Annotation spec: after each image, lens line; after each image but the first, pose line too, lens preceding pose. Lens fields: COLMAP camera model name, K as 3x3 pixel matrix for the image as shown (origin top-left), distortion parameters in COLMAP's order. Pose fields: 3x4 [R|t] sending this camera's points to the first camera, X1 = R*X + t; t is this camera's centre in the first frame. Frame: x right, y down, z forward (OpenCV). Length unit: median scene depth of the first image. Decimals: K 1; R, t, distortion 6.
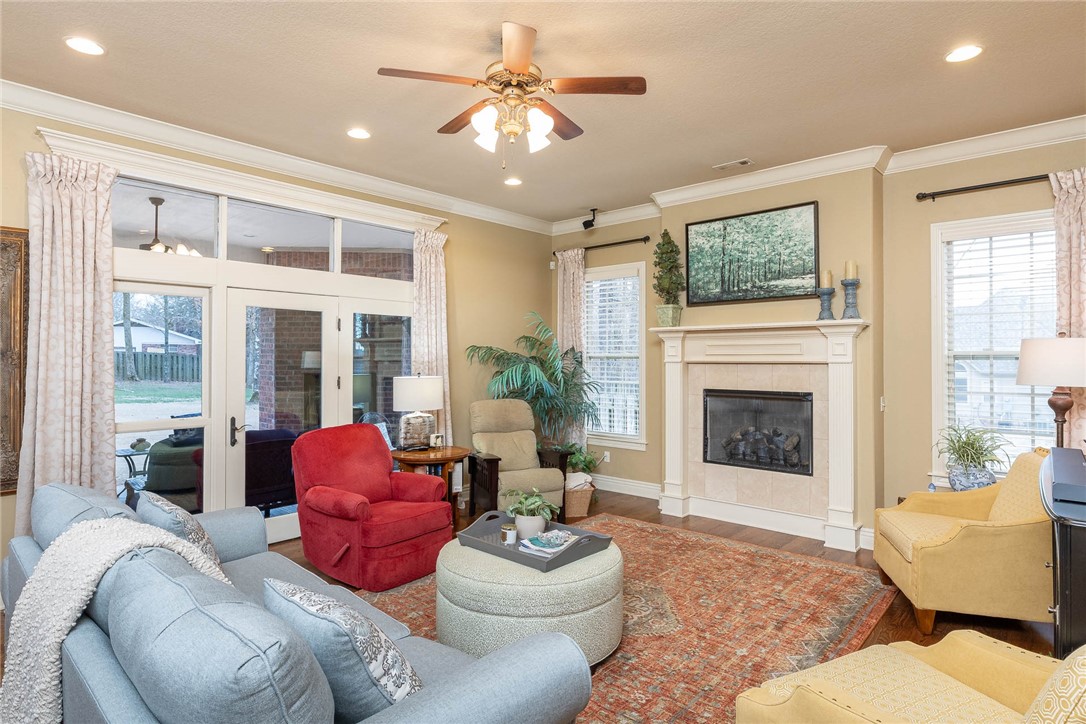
lens RADIAL K [[574.5, 0, 545.8], [0, 574.5, 353.1], [0, 0, 1]] dist [-0.002161, 0.000059]
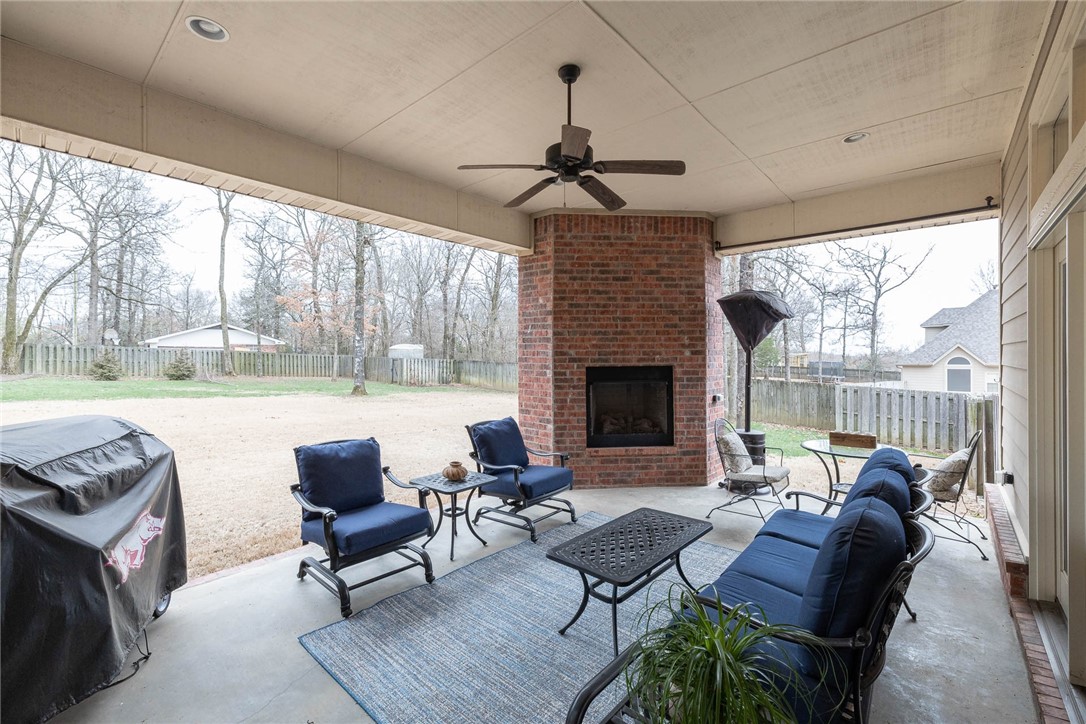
lens RADIAL K [[450.4, 0, 536.9], [0, 450.4, 359.8], [0, 0, 1]] dist [0.001140, 0.000157]
pose [[0.999895, -0.002422, 0.014267, -0.834715], [0.002201, 0.999878, 0.015490, 0.024827], [-0.014303, -0.015457, 0.999778, 0.622772]]
